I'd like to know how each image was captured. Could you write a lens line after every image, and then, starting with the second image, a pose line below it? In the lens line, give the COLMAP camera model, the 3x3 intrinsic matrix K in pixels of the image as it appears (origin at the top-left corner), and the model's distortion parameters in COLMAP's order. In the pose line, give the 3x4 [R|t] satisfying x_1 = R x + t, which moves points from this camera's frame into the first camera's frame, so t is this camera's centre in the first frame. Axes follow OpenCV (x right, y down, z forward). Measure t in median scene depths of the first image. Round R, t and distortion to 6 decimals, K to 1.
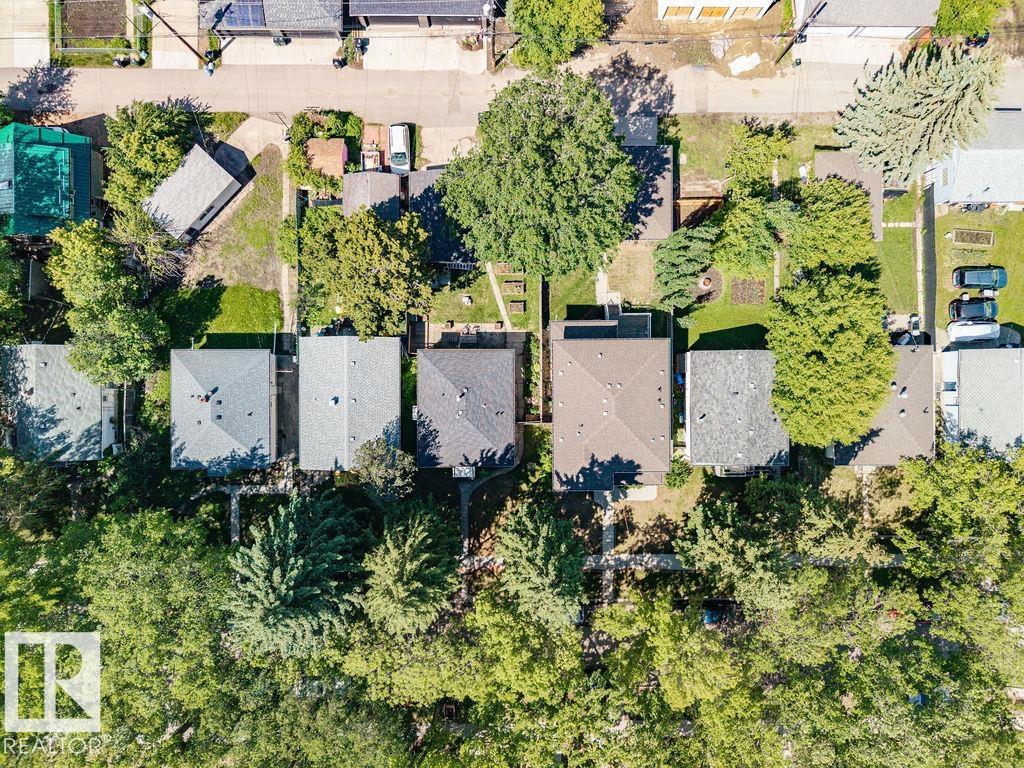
lens RADIAL K [[687.0, 0, 512.0], [0, 687.0, 384.0], [0, 0, 1]] dist [0.023607, -0.022599]
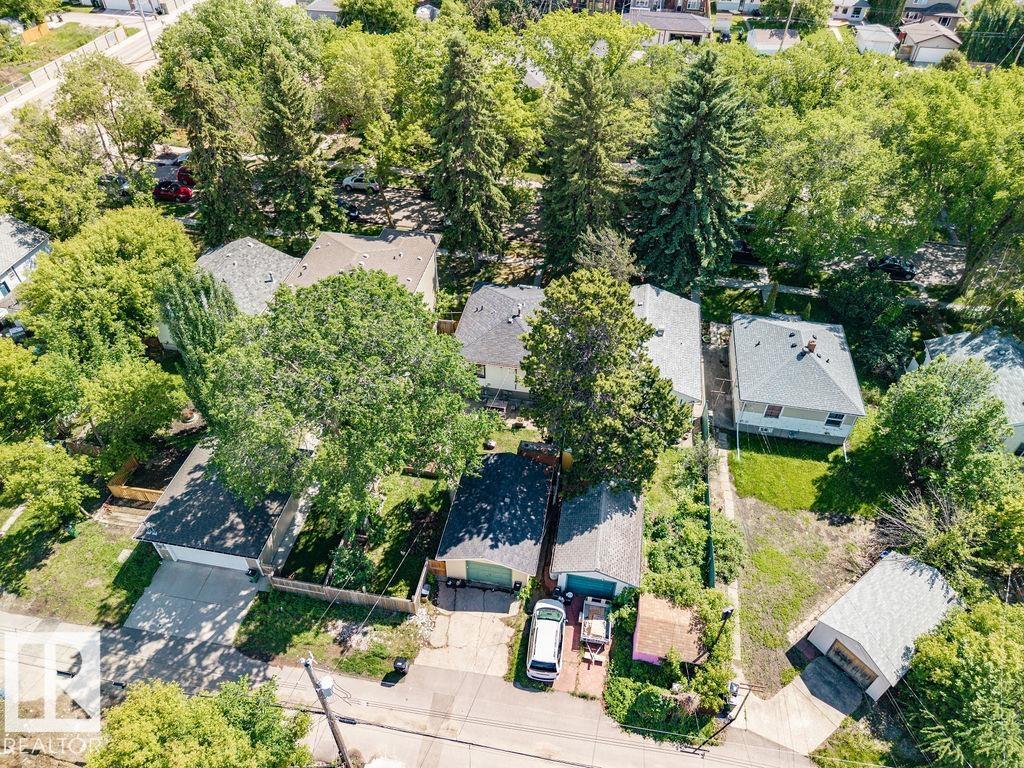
lens RADIAL K [[687.0, 0, 512.0], [0, 687.0, 384.0], [0, 0, 1]] dist [0.023607, -0.022599]
pose [[-0.982423, -0.150886, 0.109905, -0.166193], [0.183373, -0.669906, 0.719444, -0.633569], [-0.034929, 0.726952, 0.685800, 0.419563]]
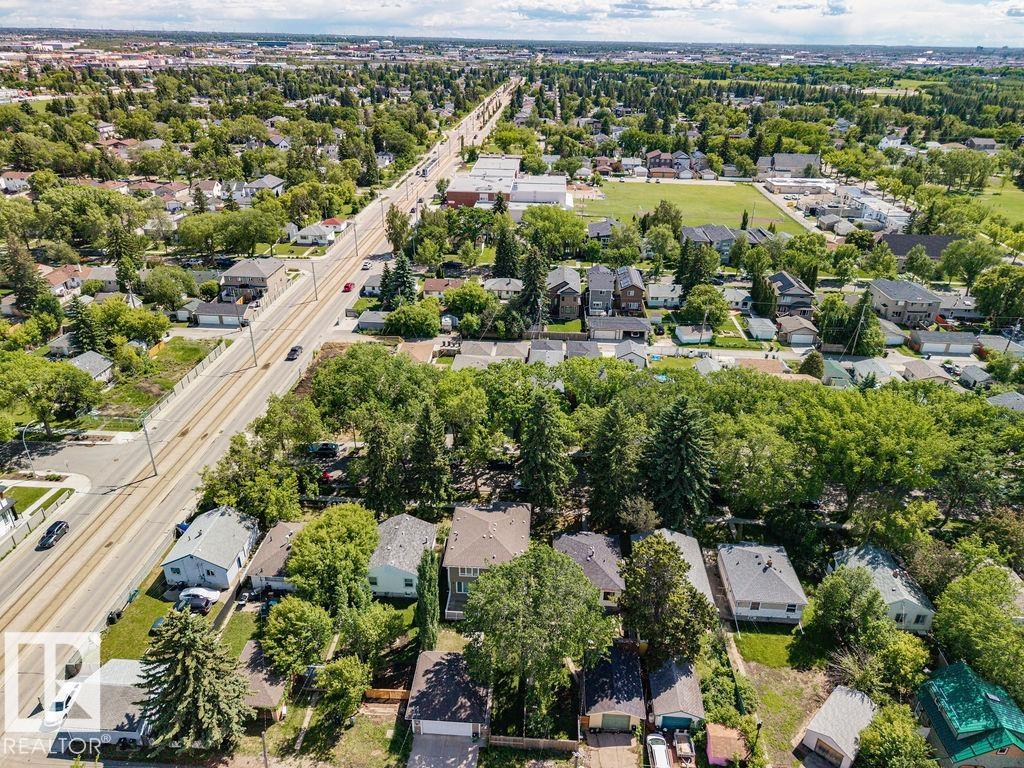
lens RADIAL K [[687.0, 0, 512.0], [0, 687.0, 384.0], [0, 0, 1]] dist [0.023607, -0.022599]
pose [[-0.996960, -0.065967, 0.041471, 0.052085], [0.066635, -0.445936, 0.892581, -1.037790], [-0.040387, 0.892630, 0.448976, 0.034152]]
